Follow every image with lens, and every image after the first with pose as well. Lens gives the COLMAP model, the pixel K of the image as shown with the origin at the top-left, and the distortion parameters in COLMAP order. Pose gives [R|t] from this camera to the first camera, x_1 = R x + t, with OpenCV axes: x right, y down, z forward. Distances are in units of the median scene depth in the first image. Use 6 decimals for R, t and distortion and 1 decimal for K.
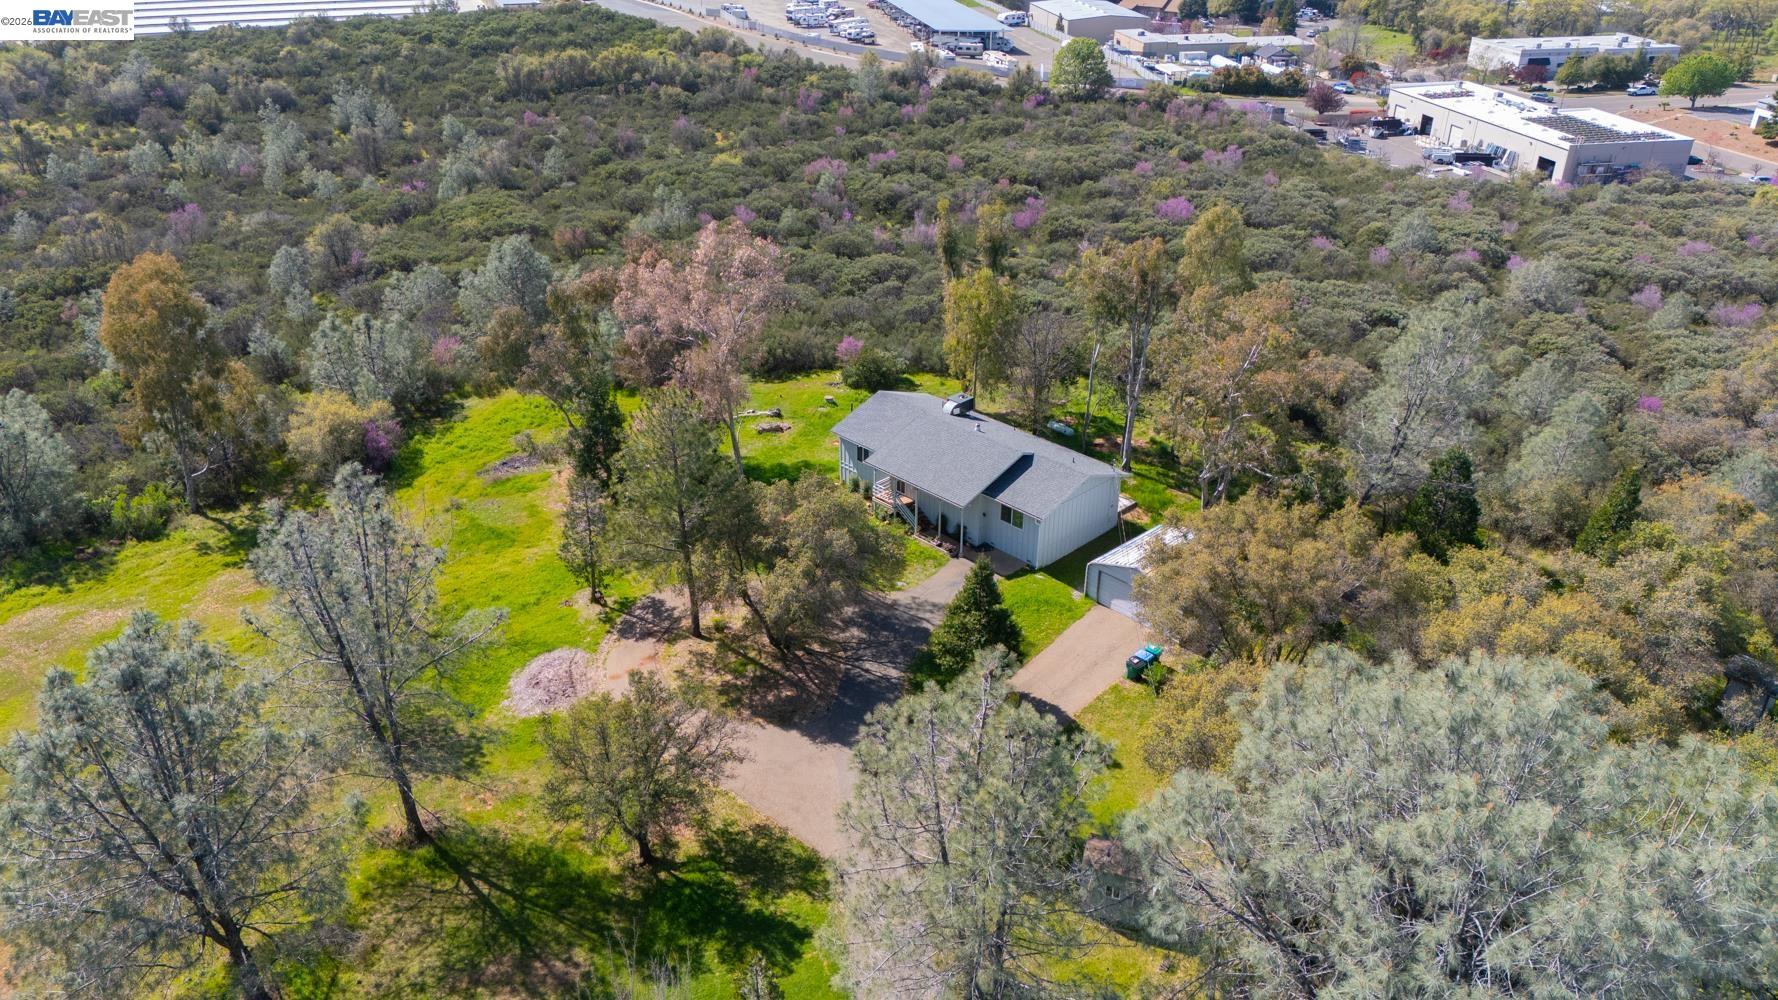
lens RADIAL K [[1257.7, 0, 839.8], [0, 1257.7, 498.5], [0, 0, 1]] dist [0.091573, -0.102148]
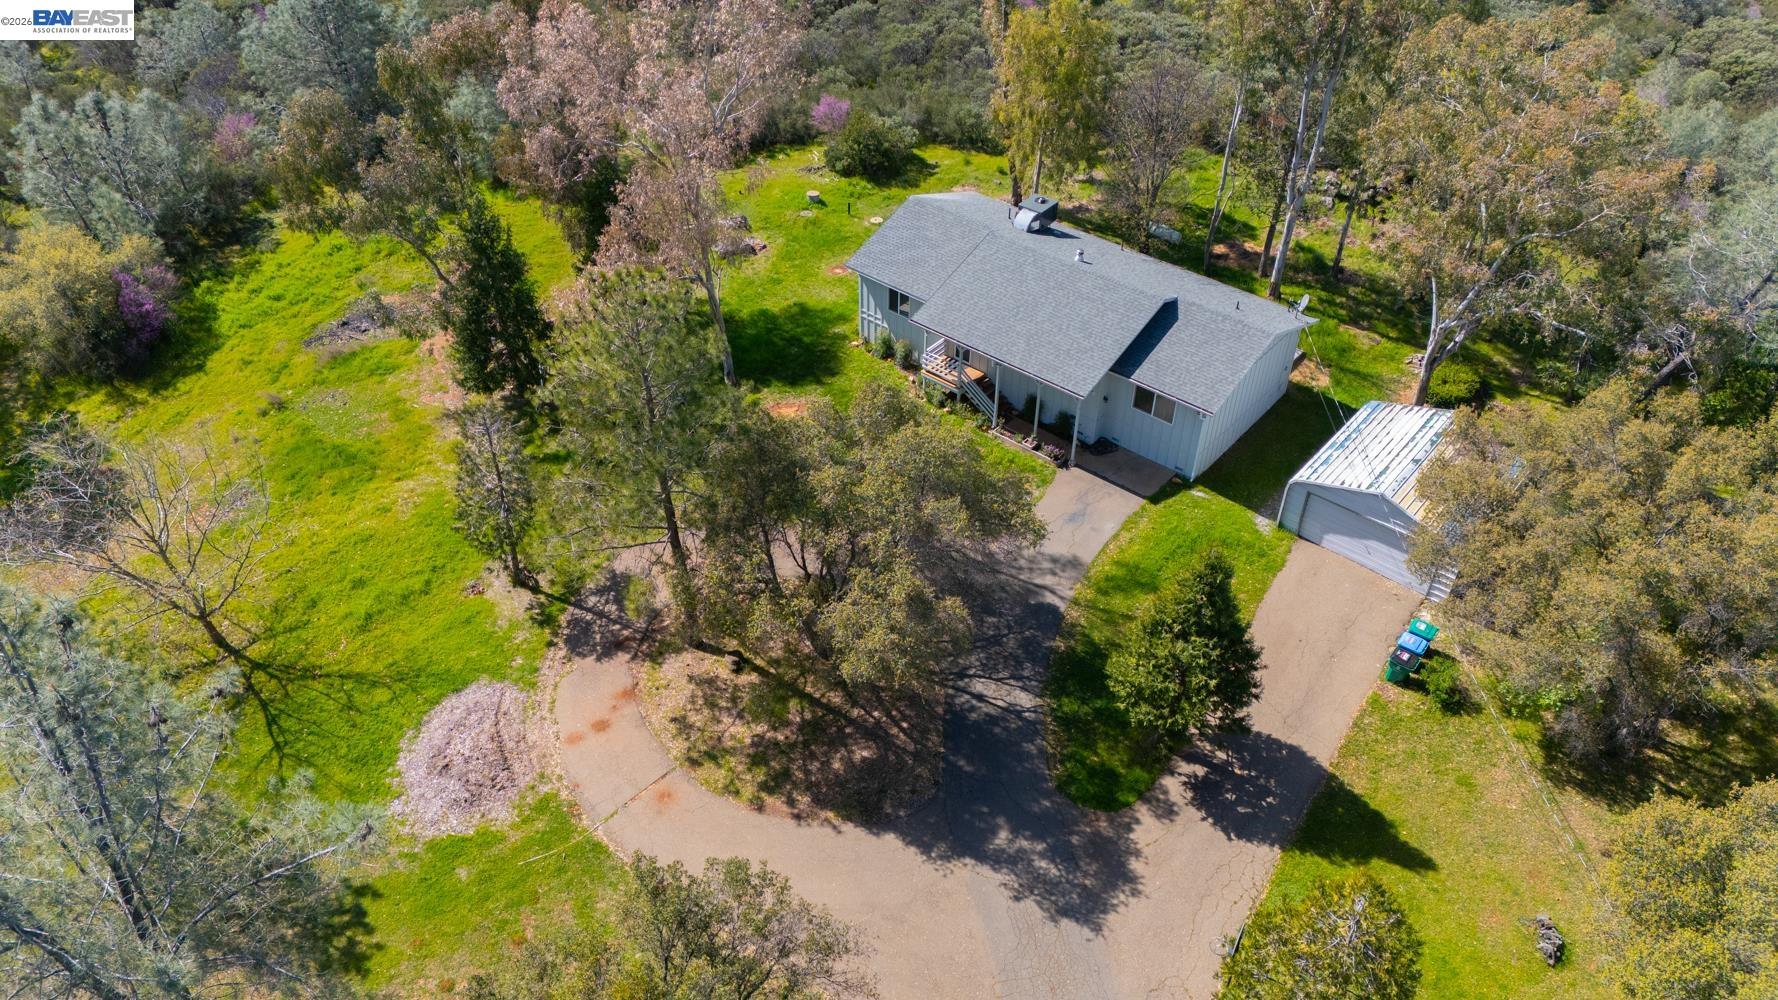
lens RADIAL K [[1257.7, 0, 839.8], [0, 1257.7, 498.5], [0, 0, 1]] dist [0.091573, -0.102148]
pose [[0.994123, -0.068726, 0.083644, -0.081098], [0.048871, 0.974336, 0.219728, -0.087609], [-0.096599, -0.214348, 0.971969, 0.361214]]
